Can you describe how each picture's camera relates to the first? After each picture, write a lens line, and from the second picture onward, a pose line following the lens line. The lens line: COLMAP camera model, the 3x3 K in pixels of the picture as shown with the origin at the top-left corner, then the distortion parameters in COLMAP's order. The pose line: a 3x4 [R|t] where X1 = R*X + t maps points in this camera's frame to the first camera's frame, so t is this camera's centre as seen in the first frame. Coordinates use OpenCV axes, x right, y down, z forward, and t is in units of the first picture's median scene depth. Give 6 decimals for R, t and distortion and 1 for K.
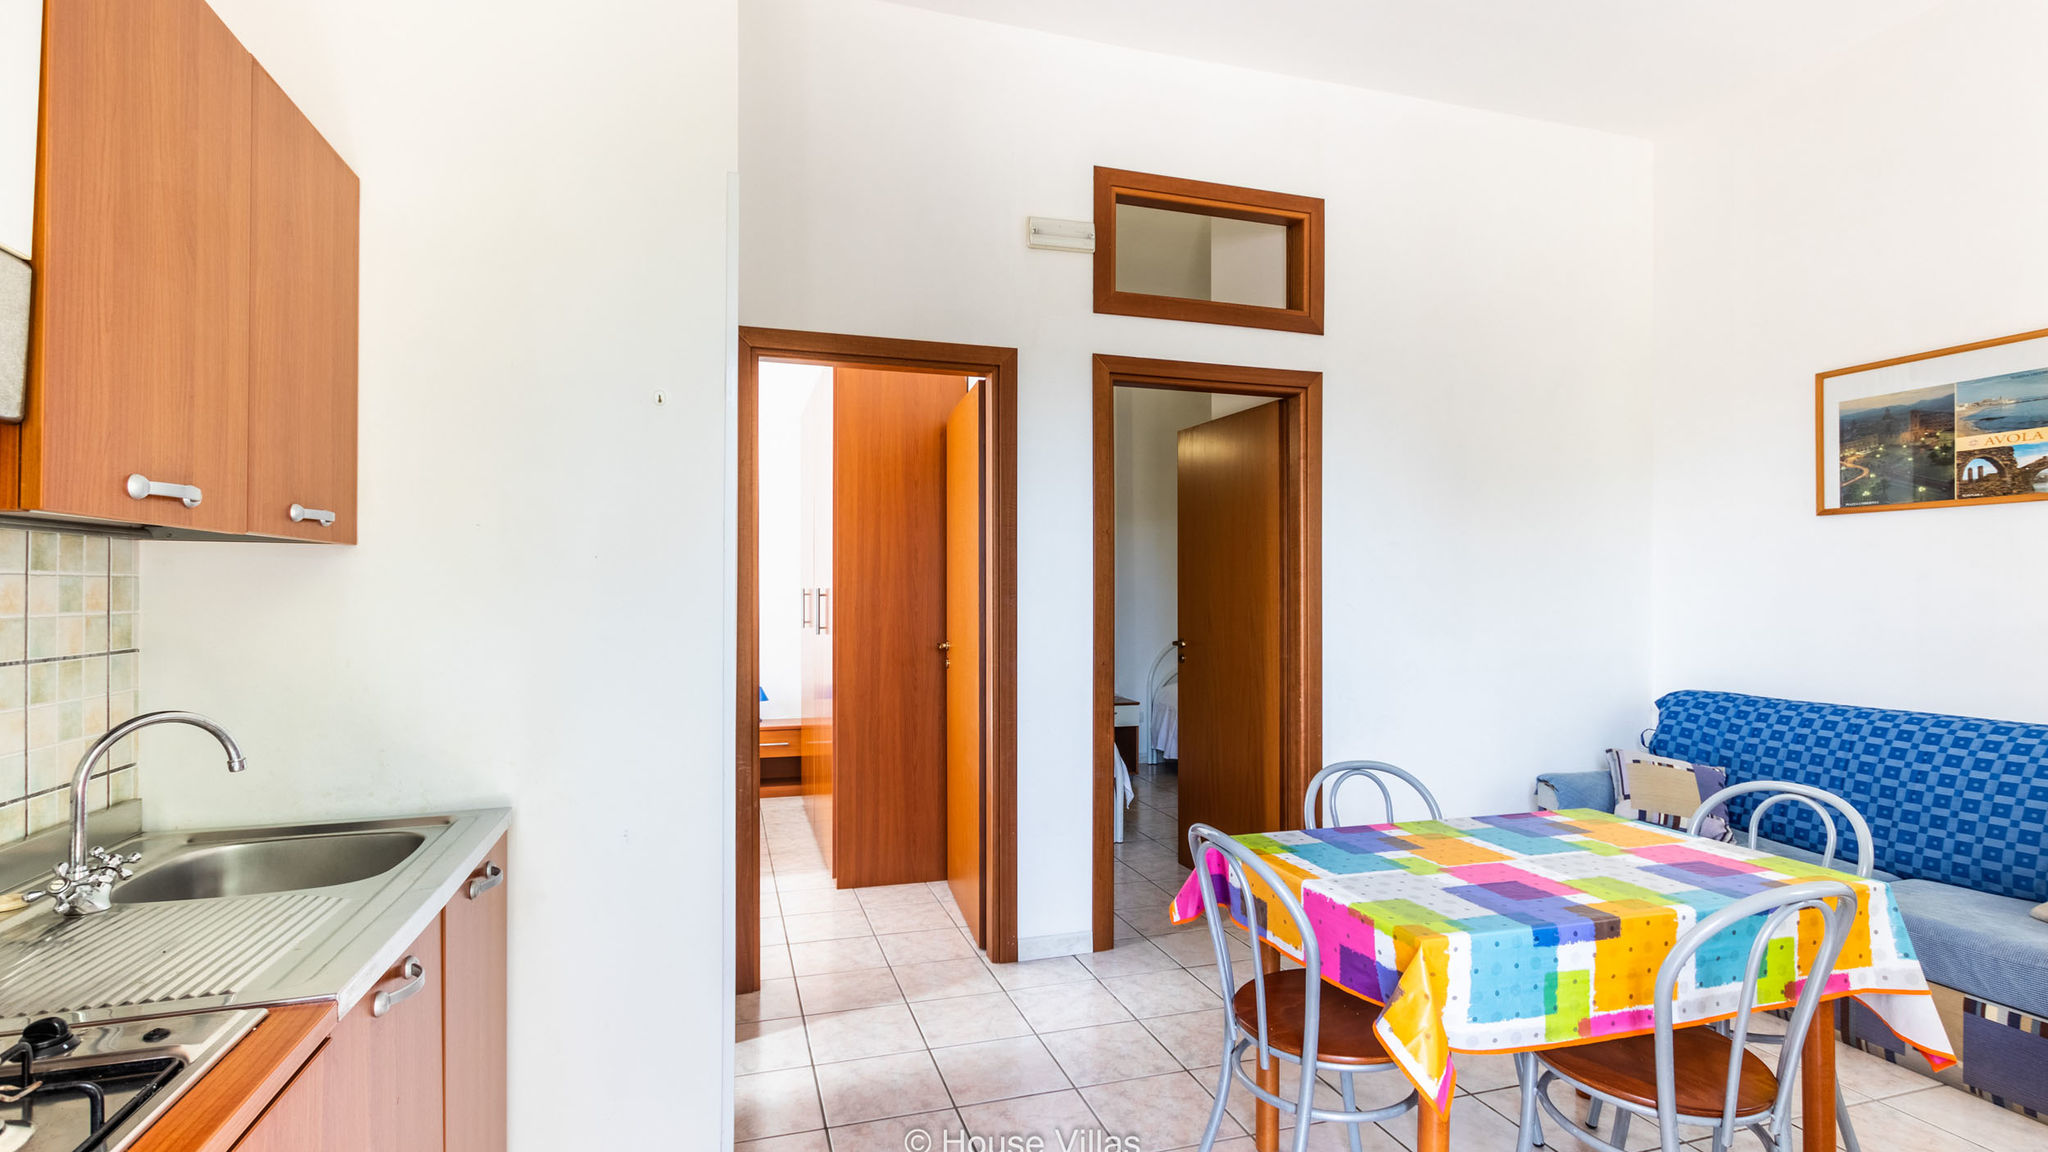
lens RADIAL K [[952.4, 0, 1022.5], [0, 952.4, 584.6], [0, 0, 1]] dist [0.000694, -0.000250]
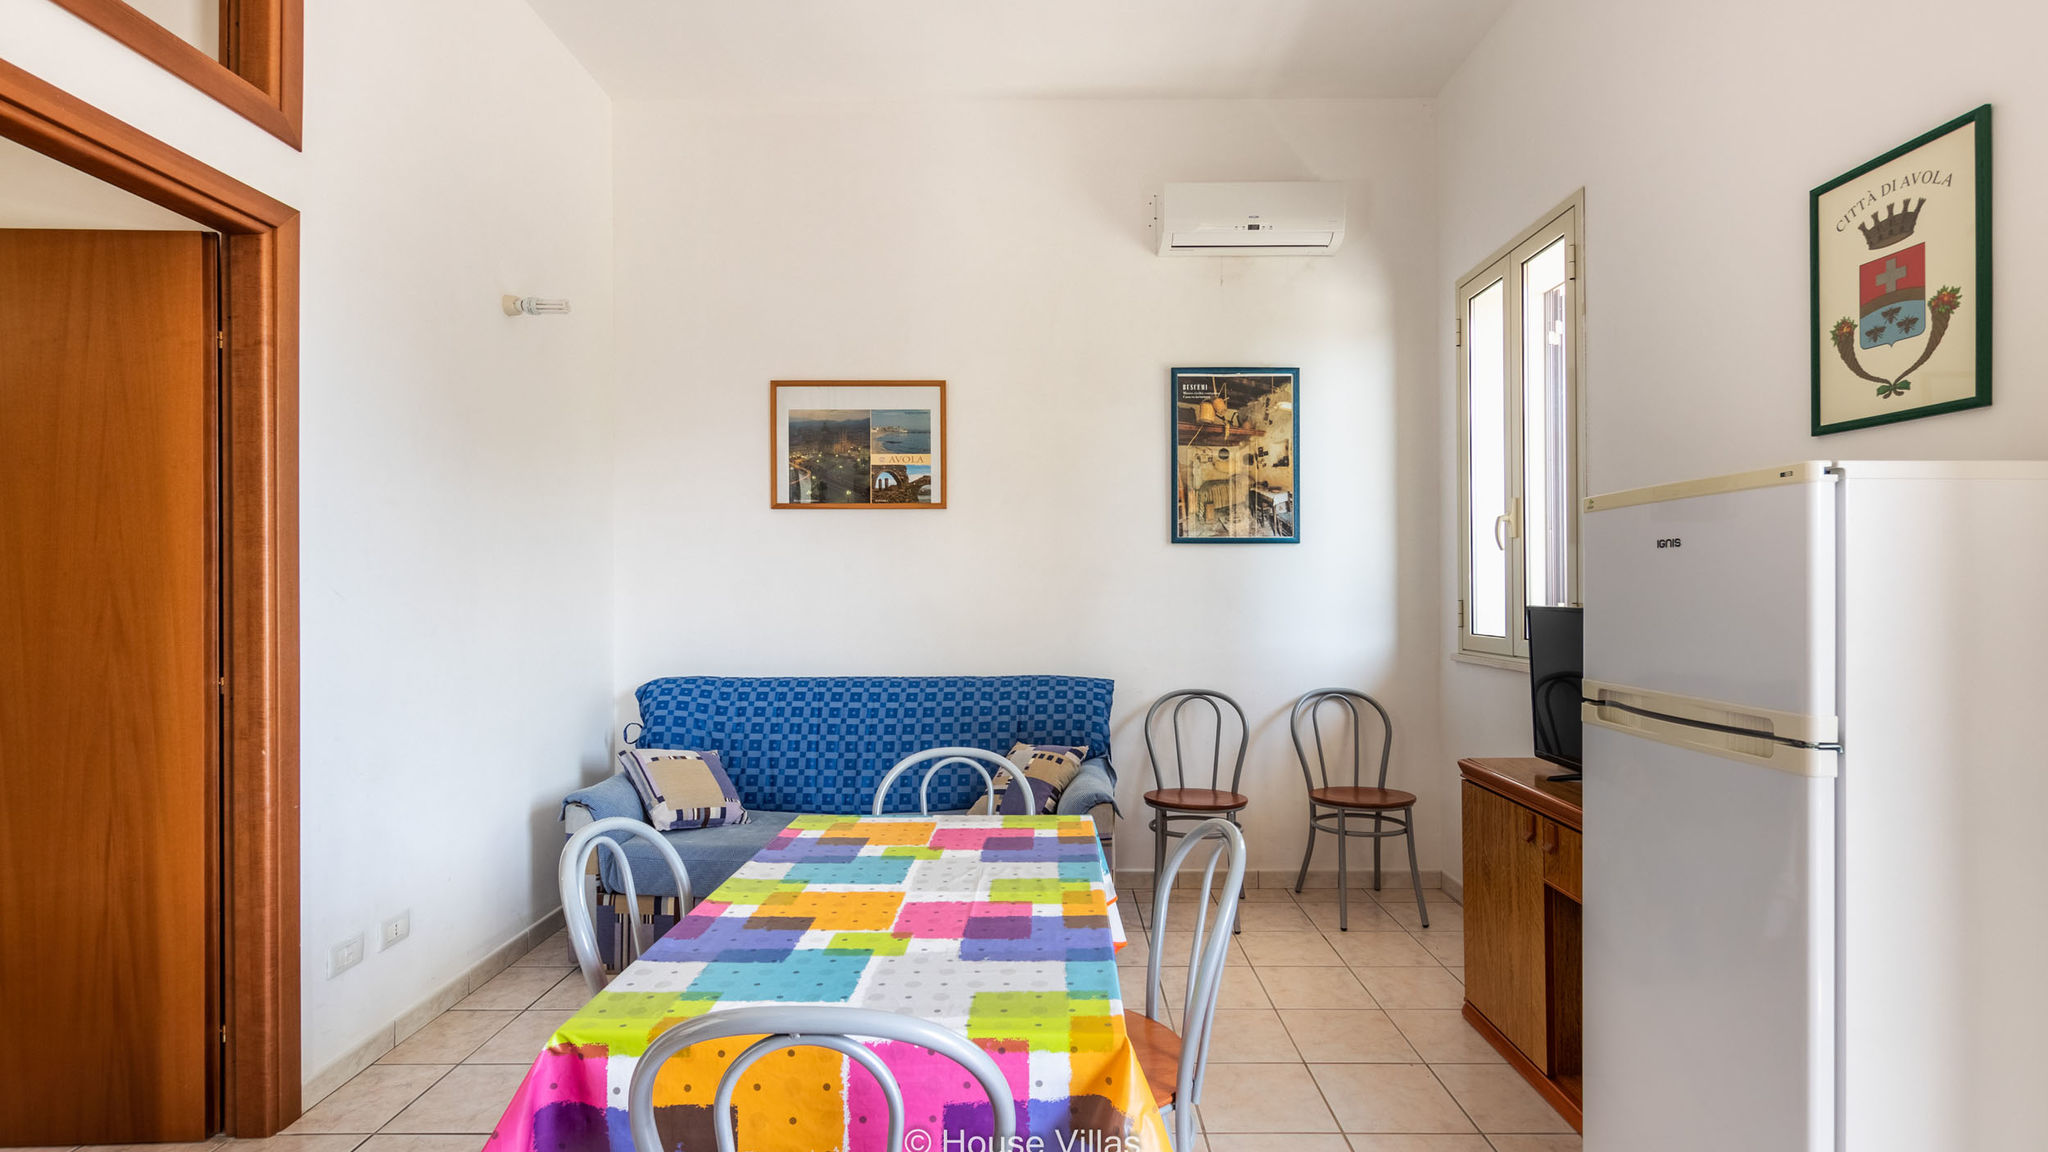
lens RADIAL K [[952.4, 0, 1022.5], [0, 952.4, 584.6], [0, 0, 1]] dist [0.000694, -0.000250]
pose [[0.306505, 0.002755, 0.951865, -0.142727], [-0.004551, 0.999989, -0.001429, 0.017674], [-0.951858, -0.003894, 0.306514, 0.422814]]
